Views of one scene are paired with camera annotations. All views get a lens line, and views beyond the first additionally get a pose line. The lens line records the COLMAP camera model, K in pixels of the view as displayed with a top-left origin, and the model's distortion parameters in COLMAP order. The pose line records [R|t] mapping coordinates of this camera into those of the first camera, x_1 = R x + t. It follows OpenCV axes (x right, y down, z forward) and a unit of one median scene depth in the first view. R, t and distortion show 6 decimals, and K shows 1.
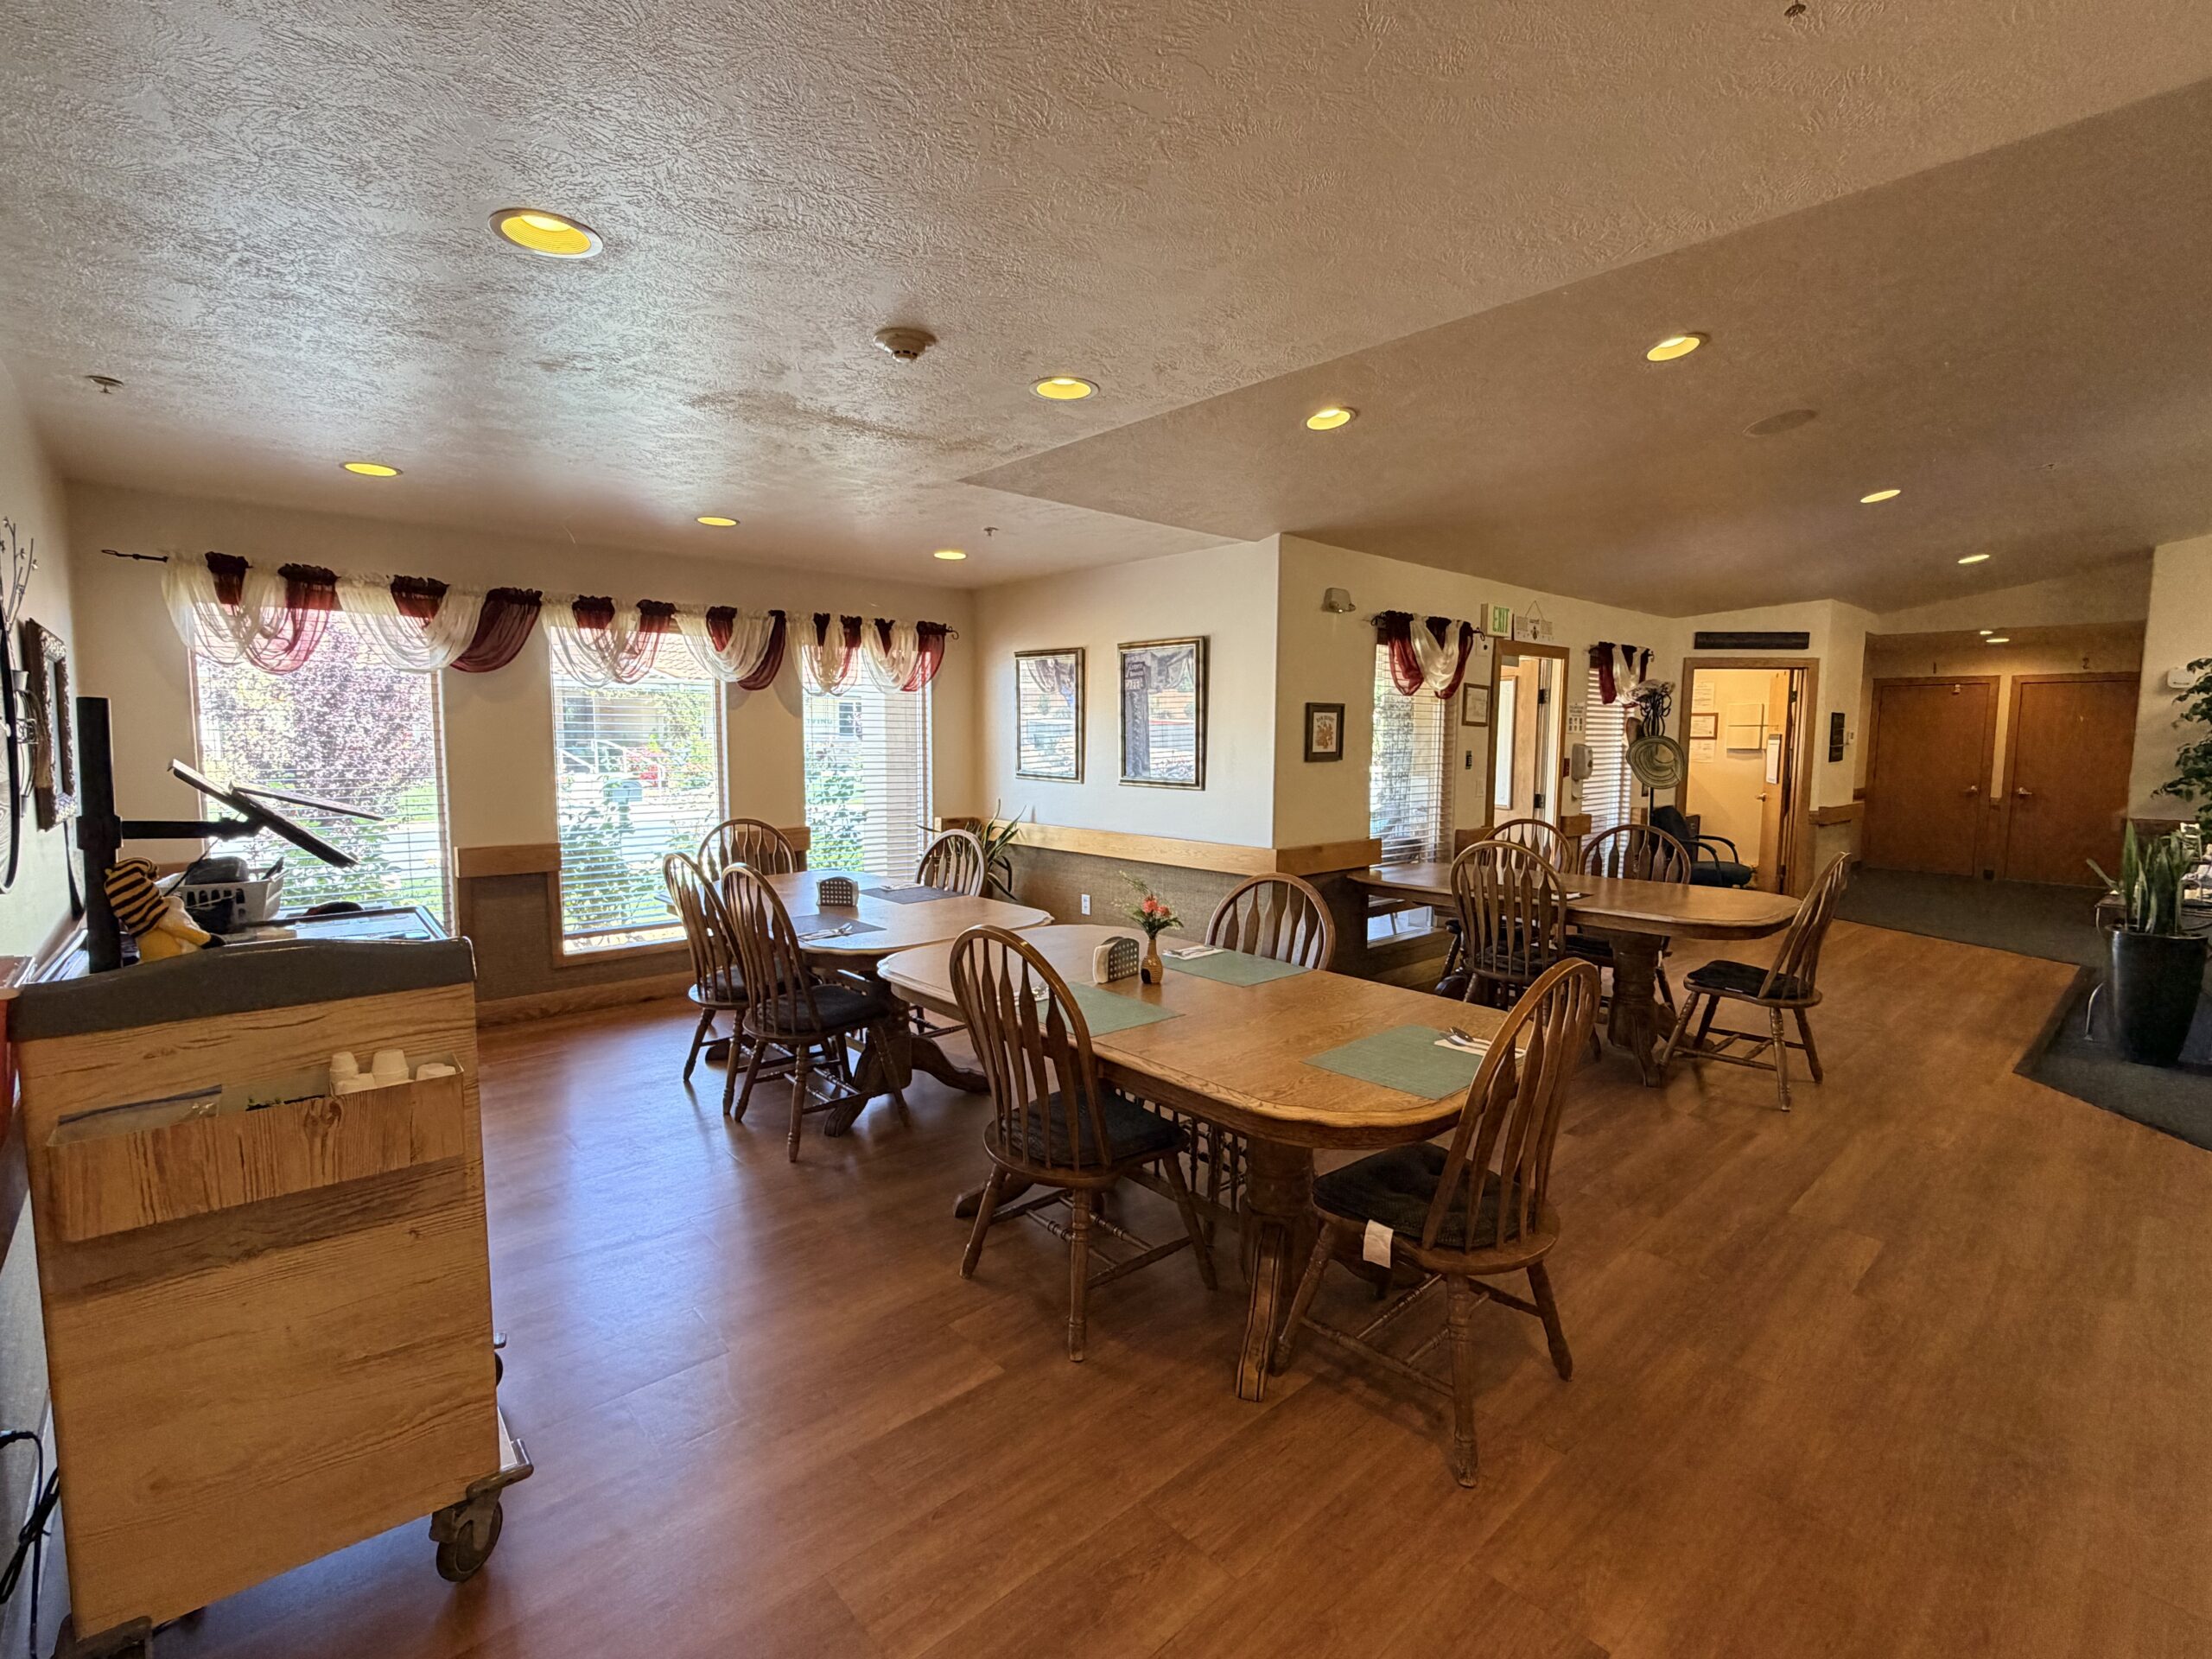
lens RADIAL K [[1019.6, 0, 1112.6], [0, 1019.6, 831.7], [0, 0, 1]] dist [0.001281, 0.000141]
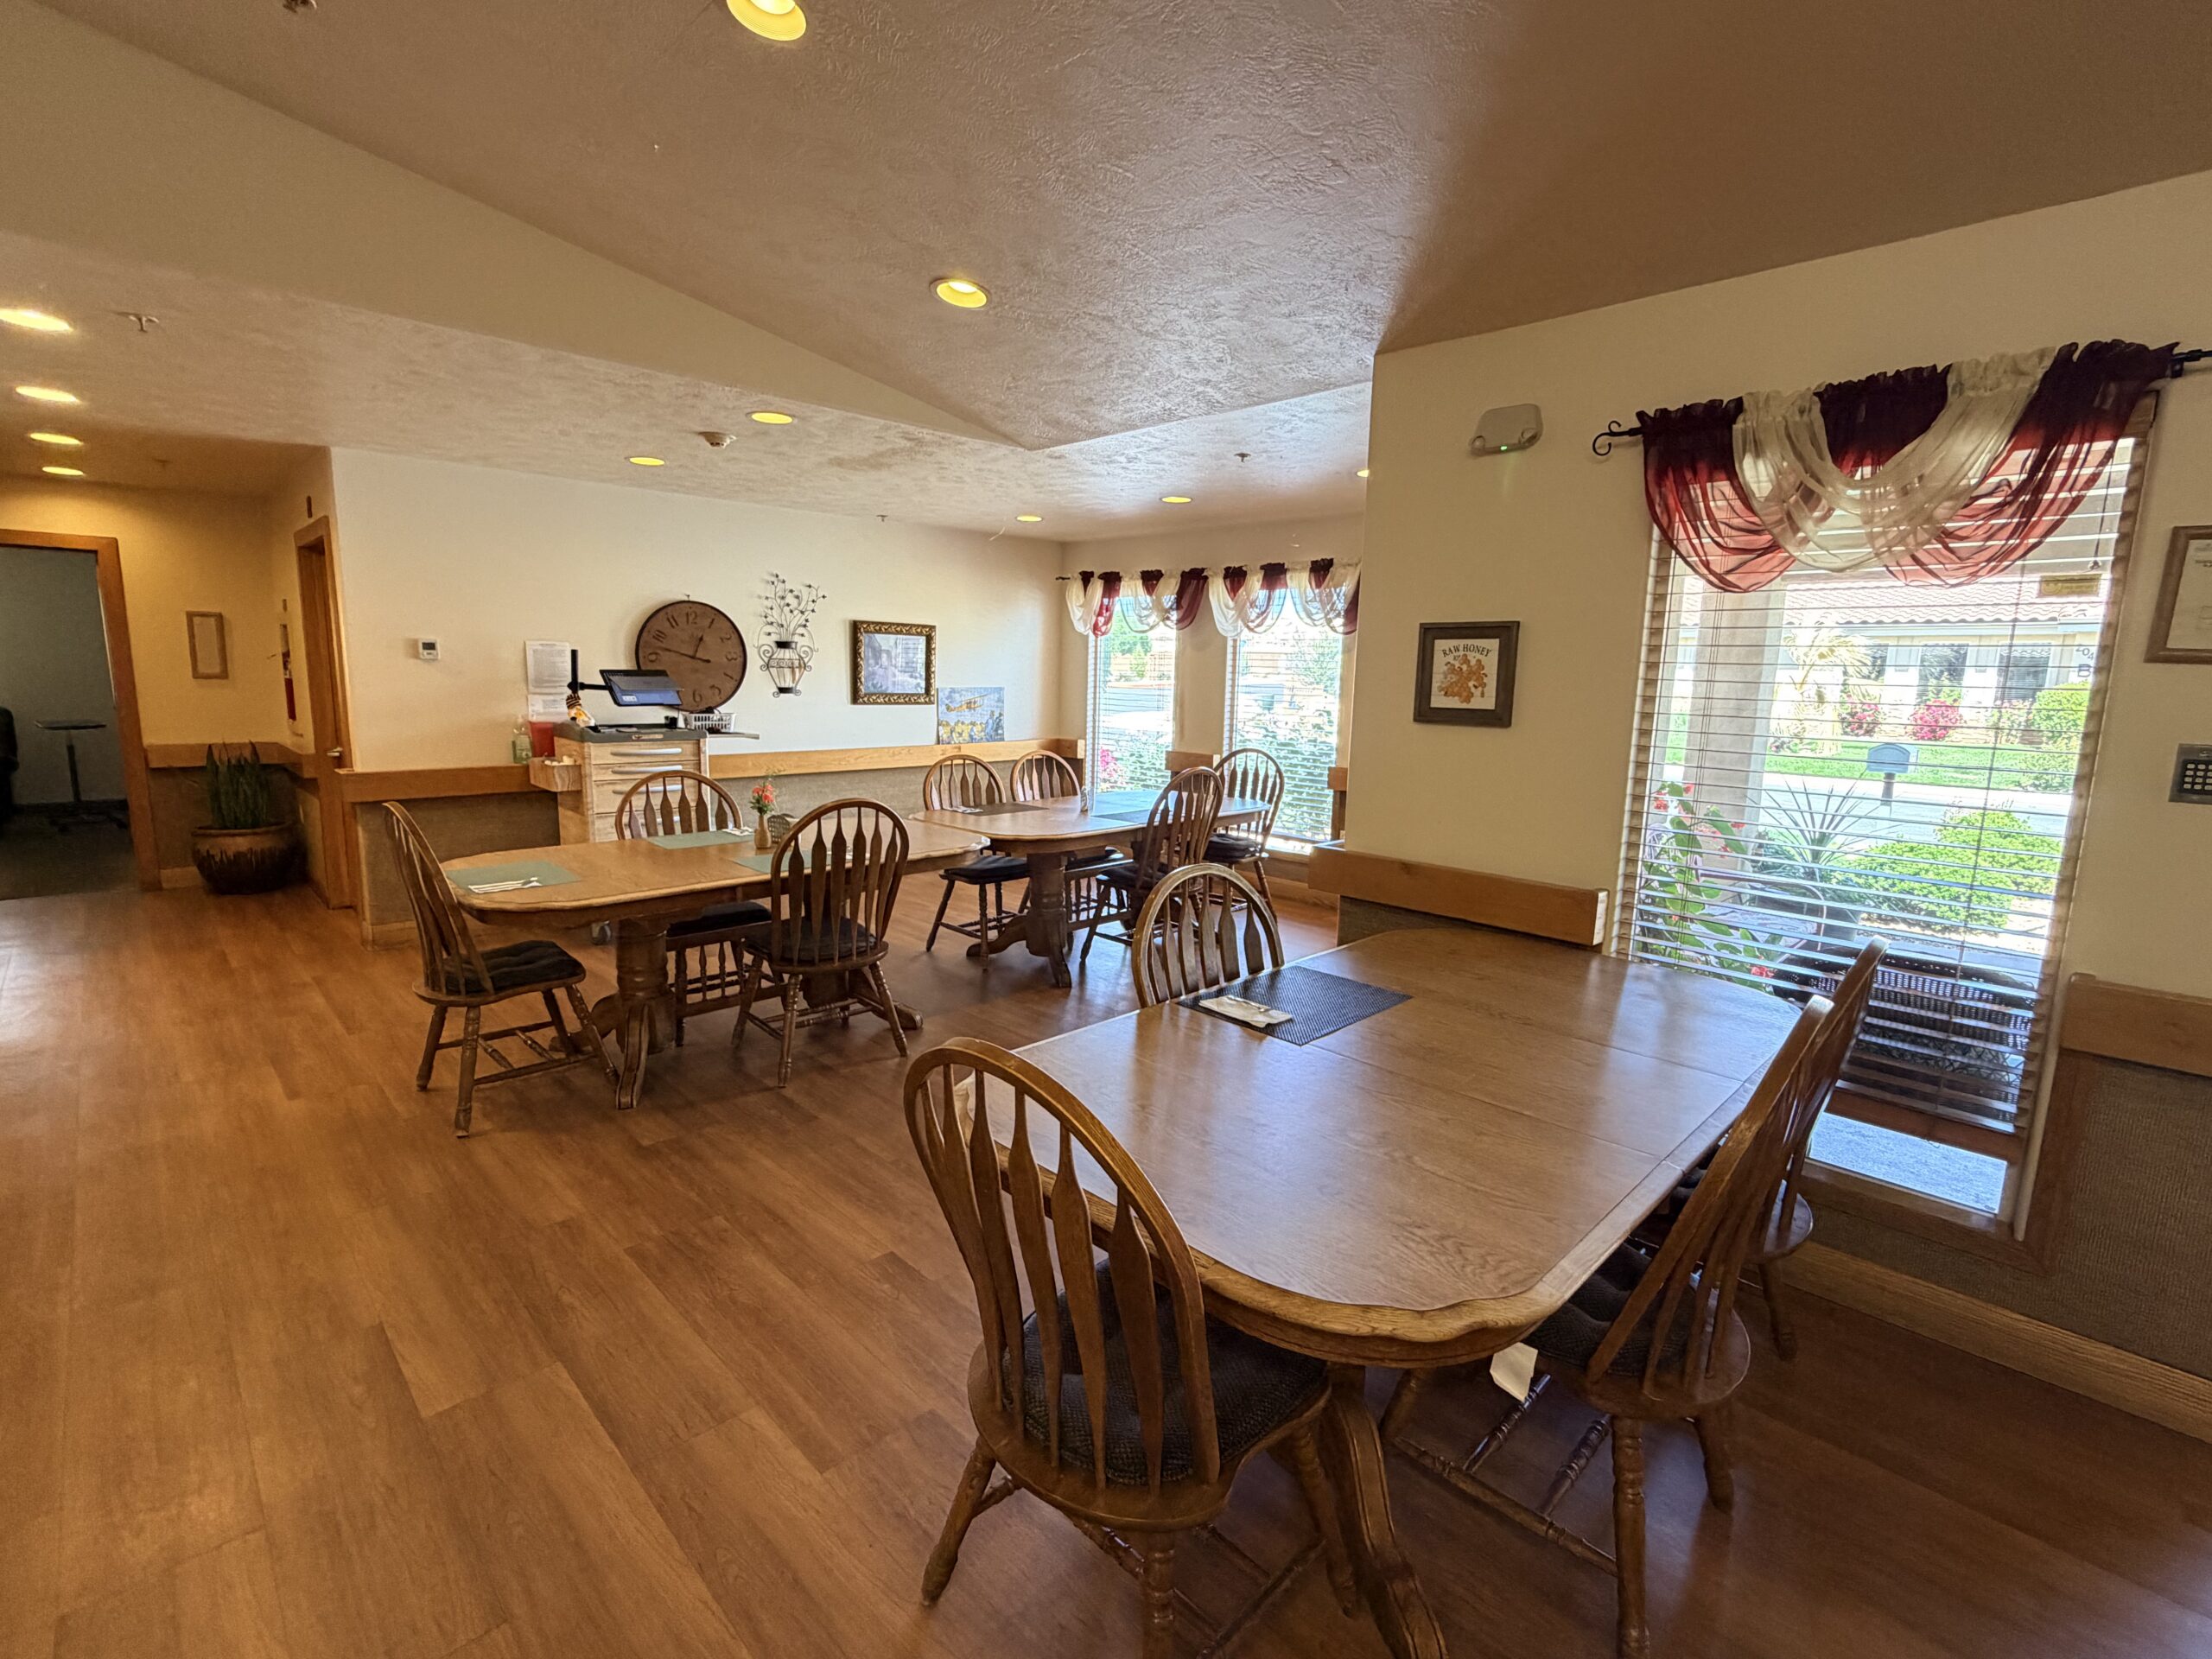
lens RADIAL K [[1019.6, 0, 1111.7], [0, 1019.6, 825.6], [0, 0, 1]] dist [0.001281, 0.000141]
pose [[0.027520, 0.150432, -0.988237, 0.828079], [-0.111561, 0.982898, 0.146513, -0.079752], [0.993376, 0.106216, 0.043832, 0.829865]]
